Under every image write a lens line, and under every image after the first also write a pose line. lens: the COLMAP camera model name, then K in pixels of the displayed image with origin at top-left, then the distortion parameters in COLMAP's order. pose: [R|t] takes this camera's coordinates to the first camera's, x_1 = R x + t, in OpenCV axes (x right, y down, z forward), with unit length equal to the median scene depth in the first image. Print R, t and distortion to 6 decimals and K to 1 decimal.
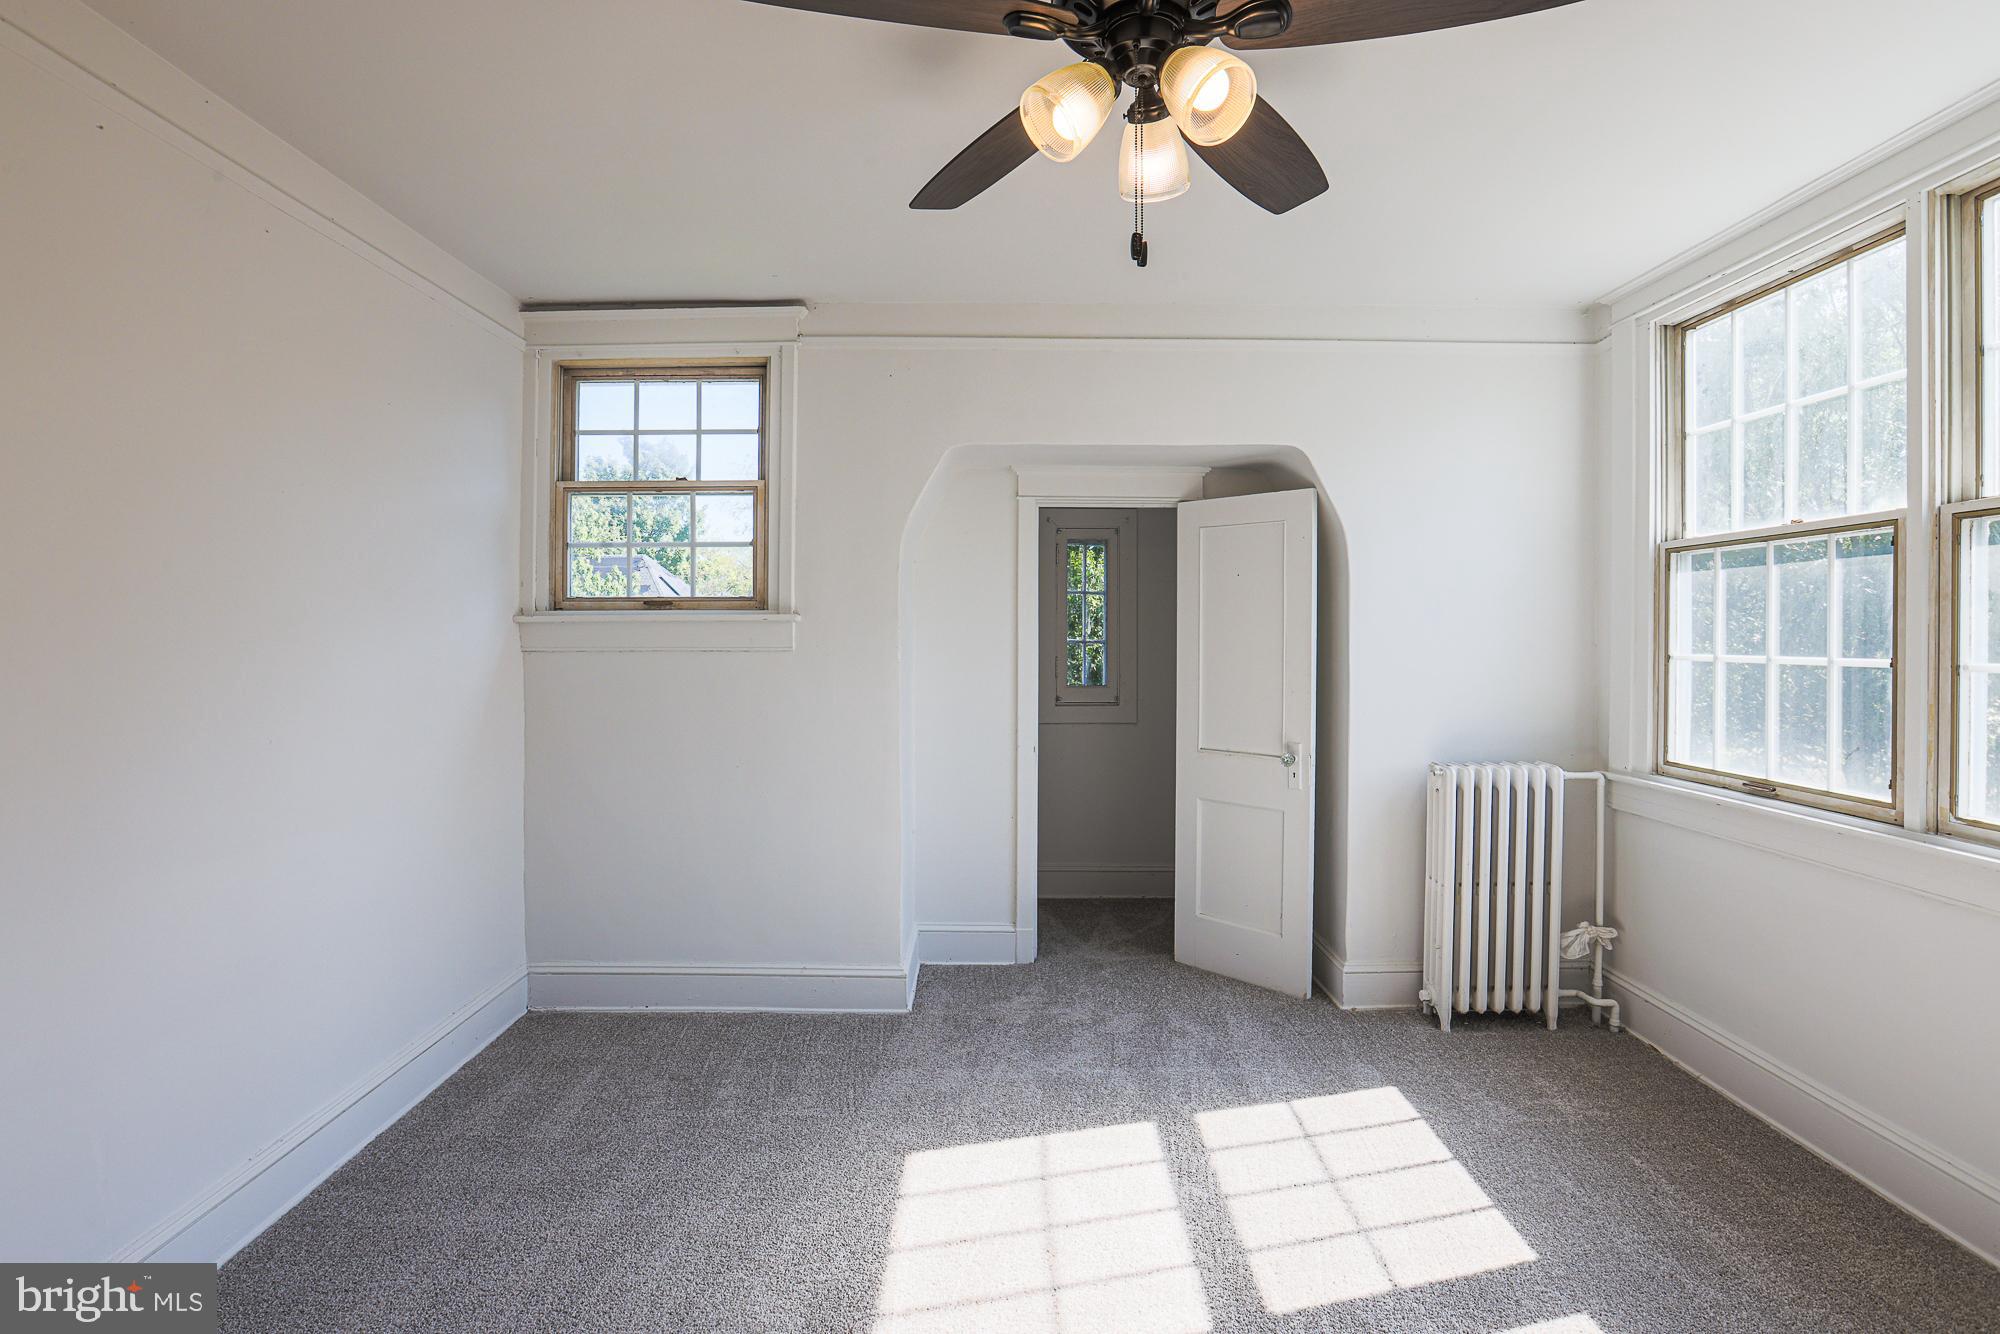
lens RADIAL K [[990.0, 0, 986.0], [0, 990.0, 646.4], [0, 0, 1]] dist [-0.038930, 0.015746]
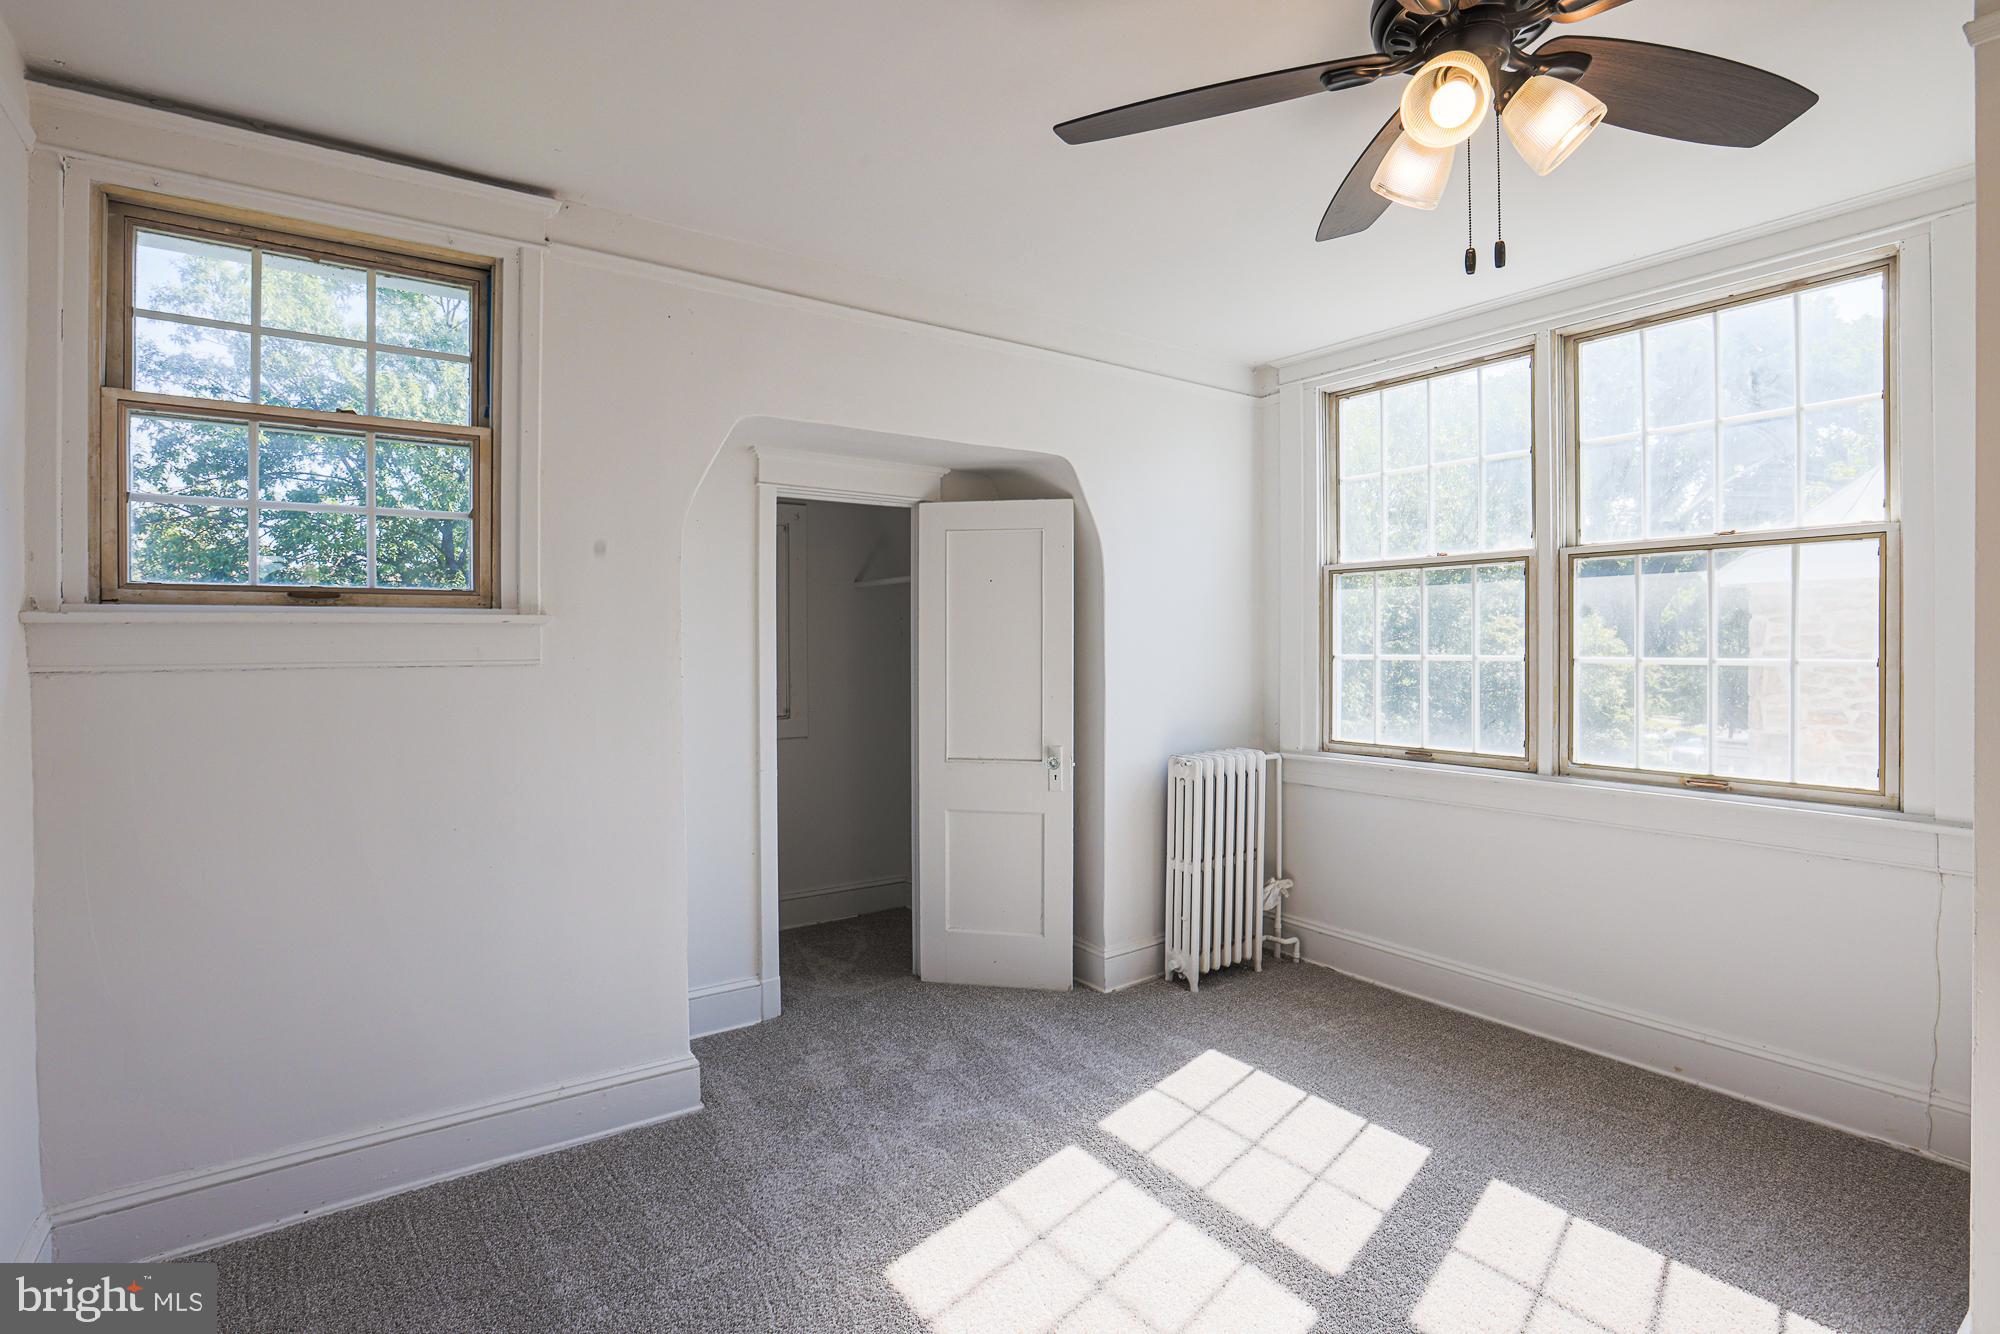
lens RADIAL K [[990.0, 0, 1018.6], [0, 990.0, 657.5], [0, 0, 1]] dist [-0.038930, 0.015746]
pose [[0.803131, -0.013063, 0.595659, -0.355658], [0.011788, 0.999912, 0.006035, -0.000585], [-0.595686, 0.002175, 0.803215, 0.204382]]
